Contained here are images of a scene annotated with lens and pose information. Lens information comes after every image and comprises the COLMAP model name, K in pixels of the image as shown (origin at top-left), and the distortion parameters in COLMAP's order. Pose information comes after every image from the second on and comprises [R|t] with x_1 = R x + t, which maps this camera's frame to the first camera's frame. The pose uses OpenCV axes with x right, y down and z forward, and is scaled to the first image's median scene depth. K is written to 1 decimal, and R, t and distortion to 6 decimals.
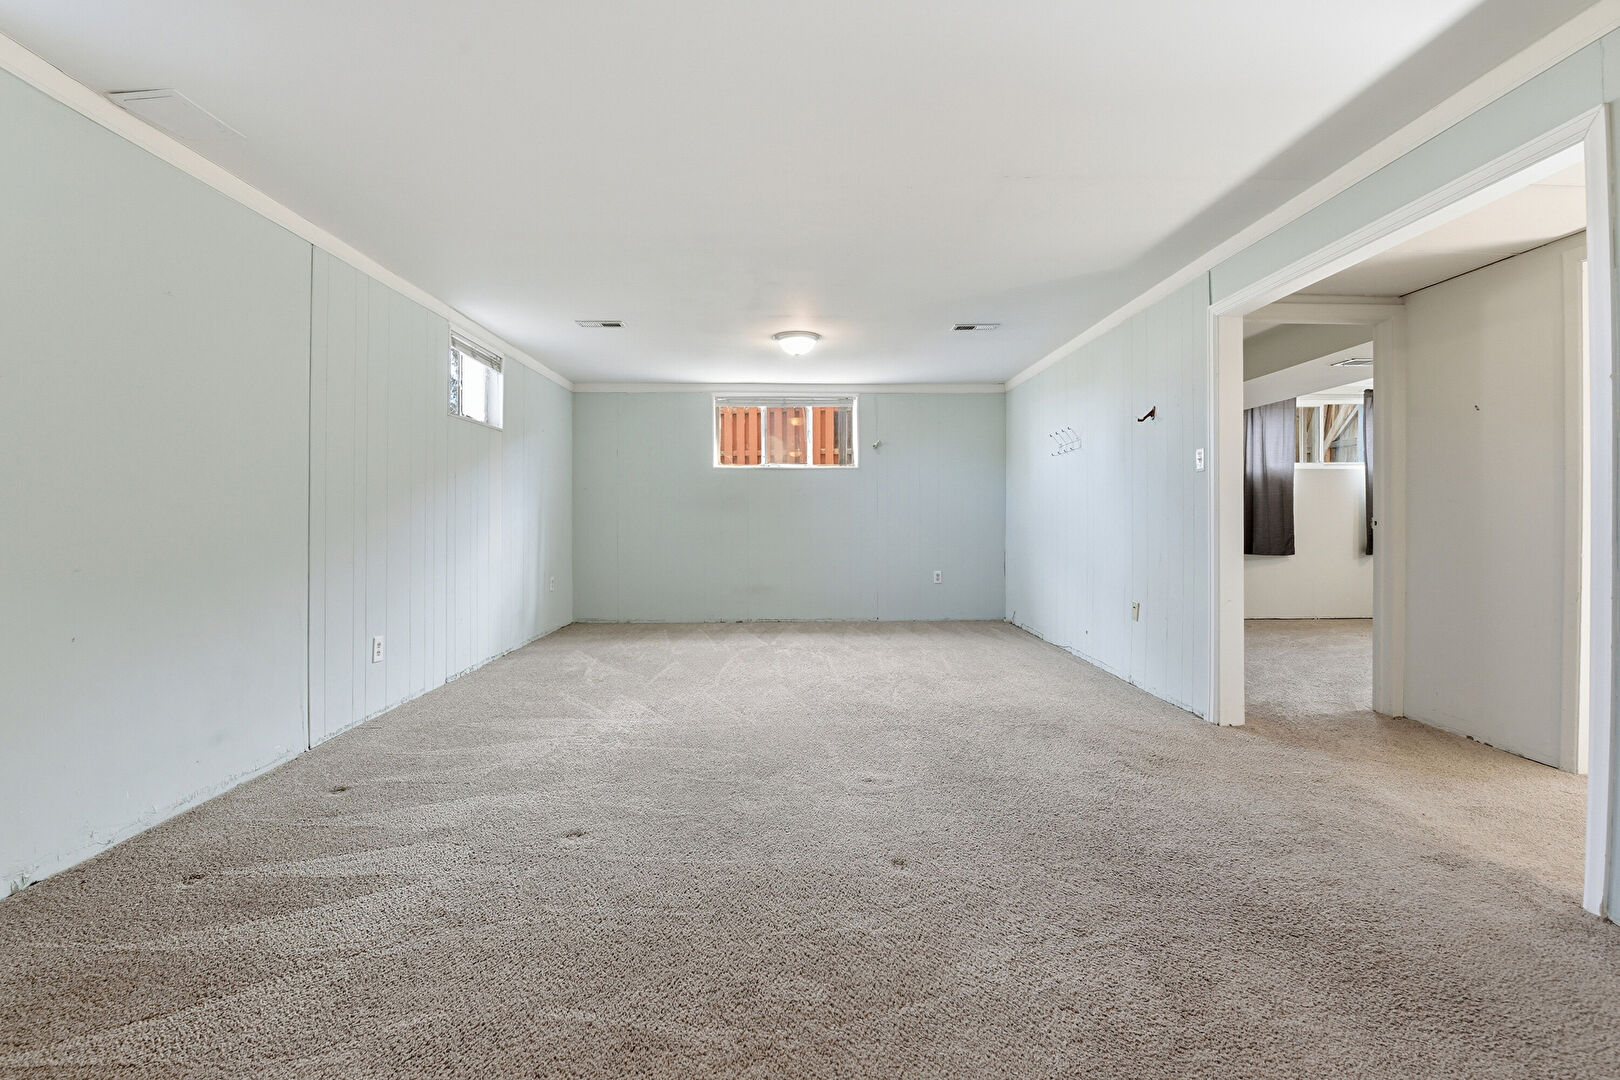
lens RADIAL K [[715.5, 0, 810.1], [0, 715.5, 520.1], [0, 0, 1]] dist [-0.000384, -0.009030]
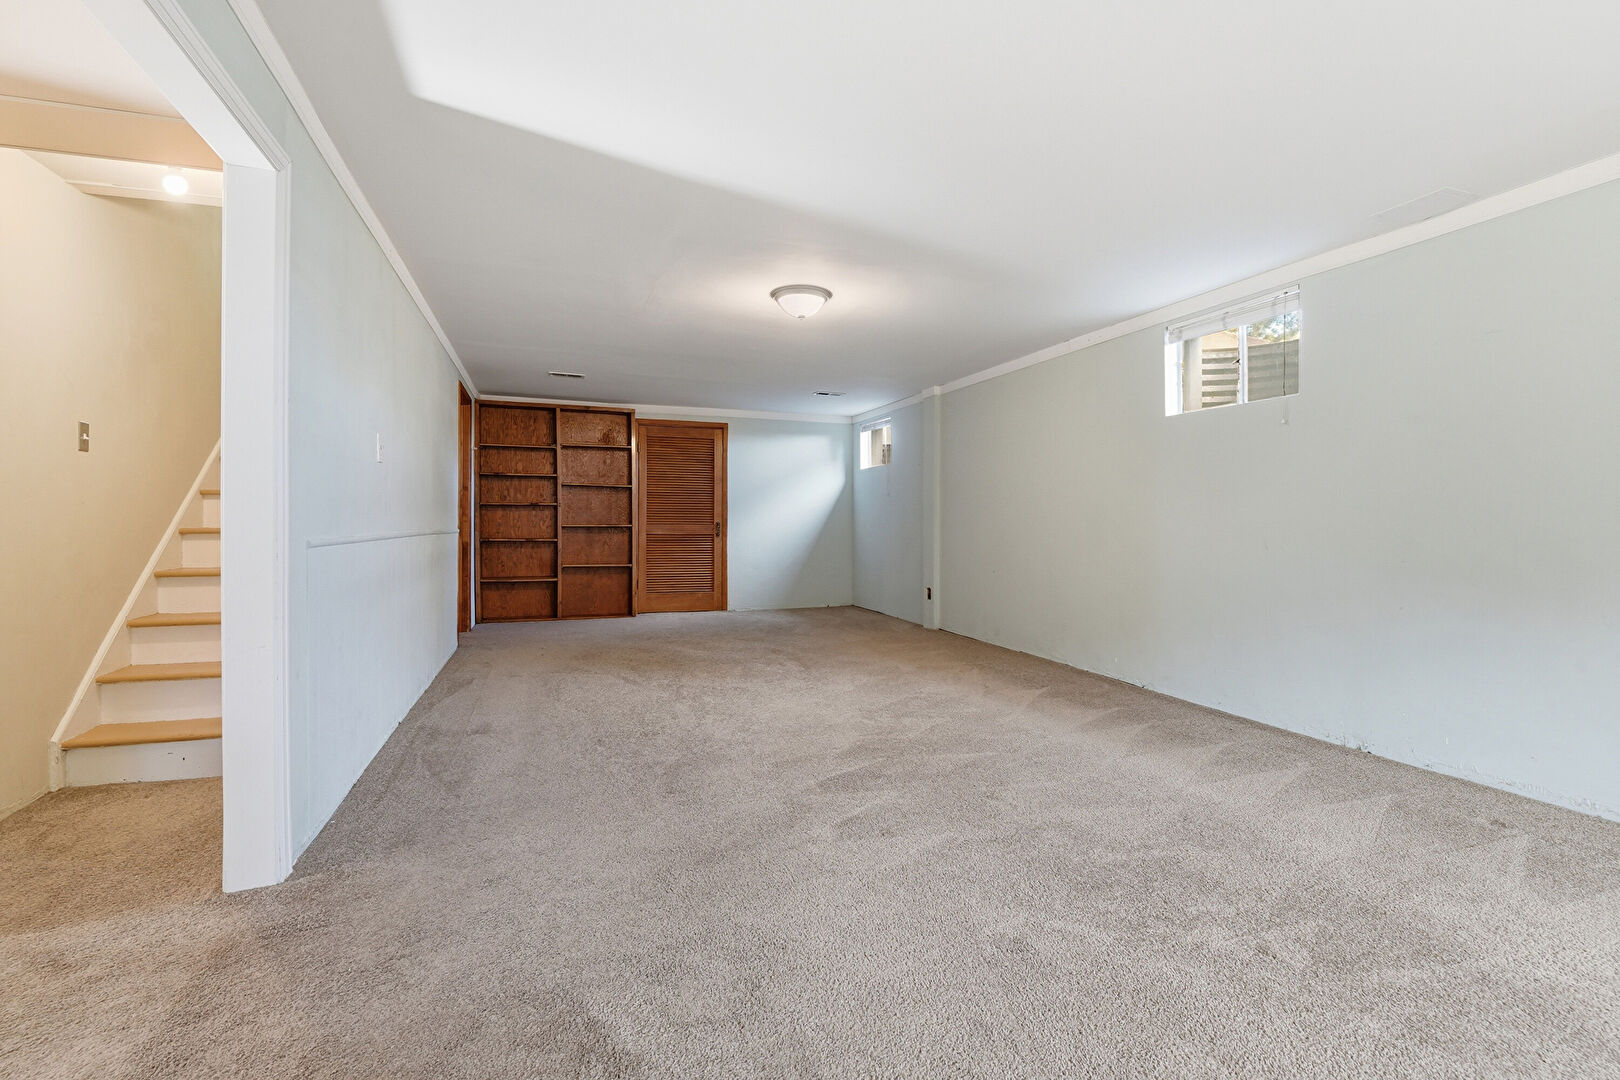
lens RADIAL K [[715.5, 0, 810.1], [0, 715.5, 520.1], [0, 0, 1]] dist [-0.000384, -0.009030]
pose [[-0.943465, -0.005195, -0.331431, 0.277562], [-0.005467, 0.999985, -0.000110, 0.017004], [0.331426, 0.001708, -0.943480, 1.051568]]
